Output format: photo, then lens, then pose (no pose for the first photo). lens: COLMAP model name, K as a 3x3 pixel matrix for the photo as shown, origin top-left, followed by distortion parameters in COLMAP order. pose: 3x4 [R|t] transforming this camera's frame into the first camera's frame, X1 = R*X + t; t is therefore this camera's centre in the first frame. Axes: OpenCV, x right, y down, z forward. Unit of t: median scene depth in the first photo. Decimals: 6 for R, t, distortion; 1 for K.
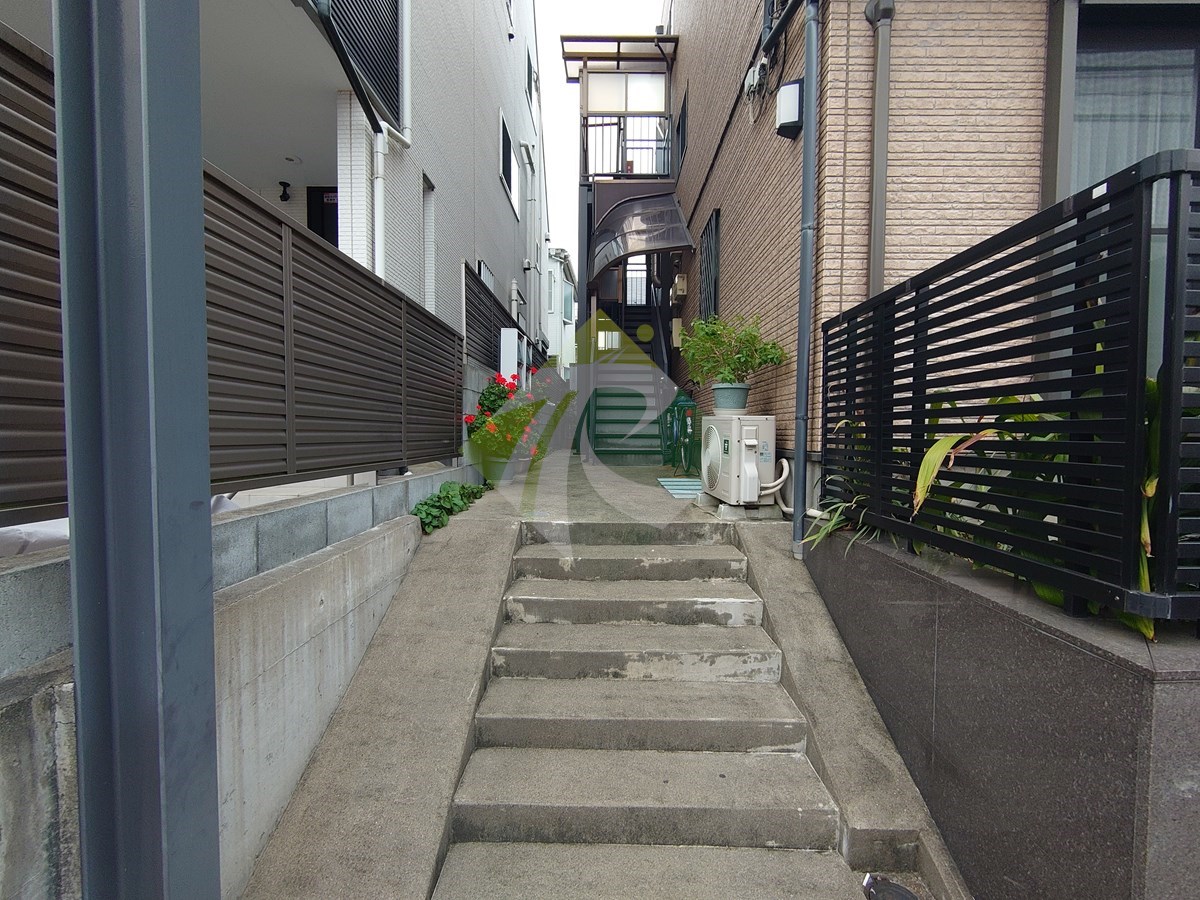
lens RADIAL K [[518.8, 0, 602.5], [0, 518.8, 450.2], [0, 0, 1]] dist [0.007412, -0.000604]
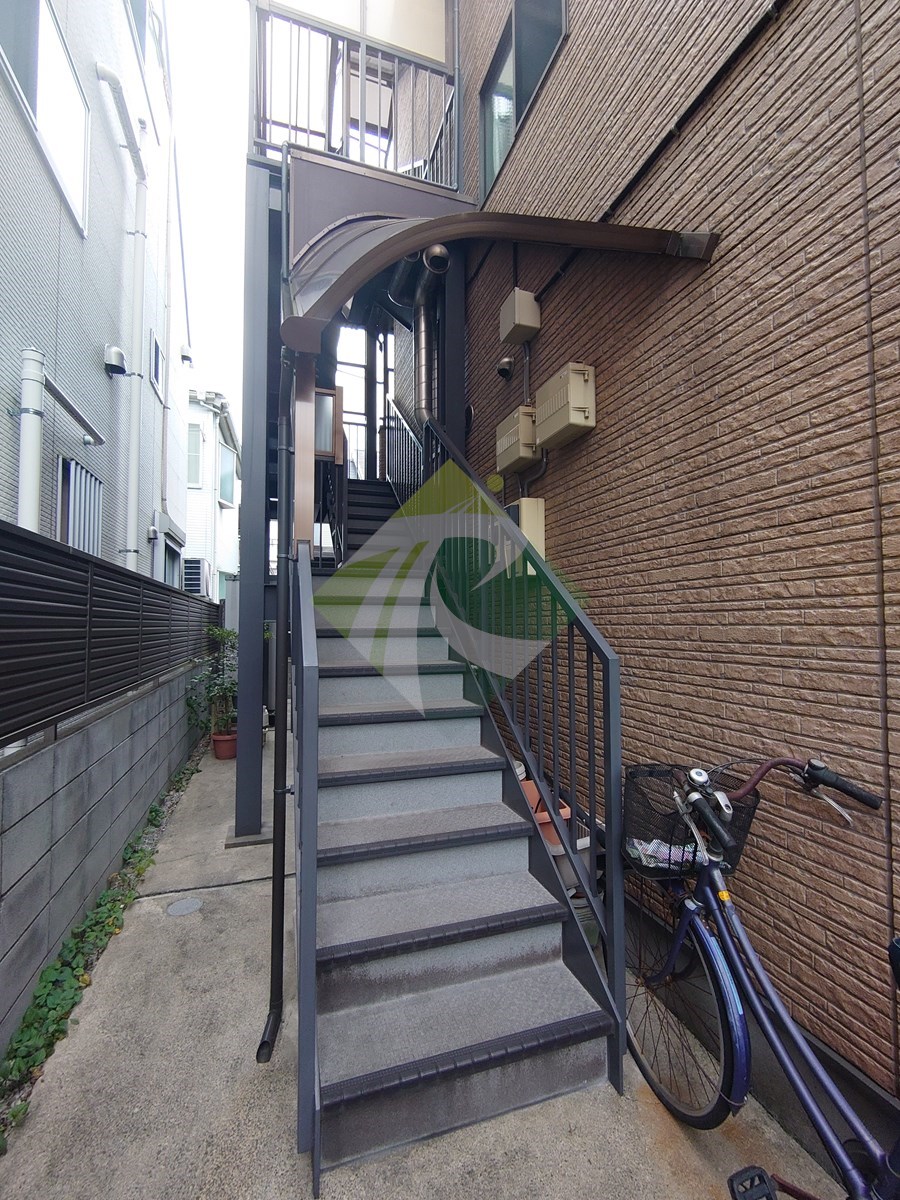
lens RADIAL K [[518.8, 0, 448.5], [0, 518.8, 600.8], [0, 0, 1]] dist [0.007412, -0.000604]
pose [[0.945503, 0.005868, 0.325560, -0.091538], [0.021263, 0.996591, -0.079716, -0.451292], [-0.324917, 0.082294, 0.942155, 2.000342]]
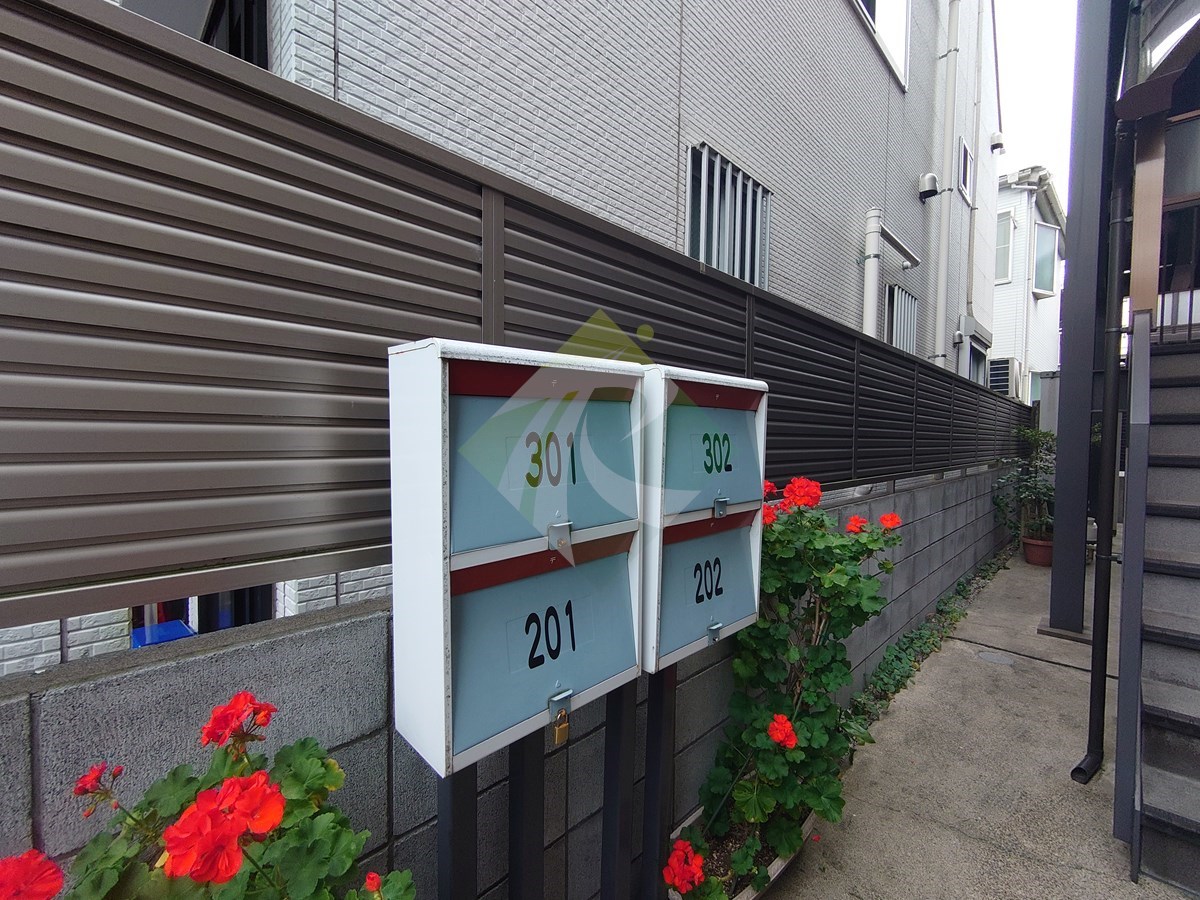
lens RADIAL K [[518.8, 0, 605.5], [0, 518.8, 450.0], [0, 0, 1]] dist [0.007412, -0.000604]
pose [[0.720270, 0.024608, -0.693257, -0.075351], [-0.036665, 0.999324, -0.002622, -0.377287], [0.692724, 0.027307, 0.720685, 1.725898]]
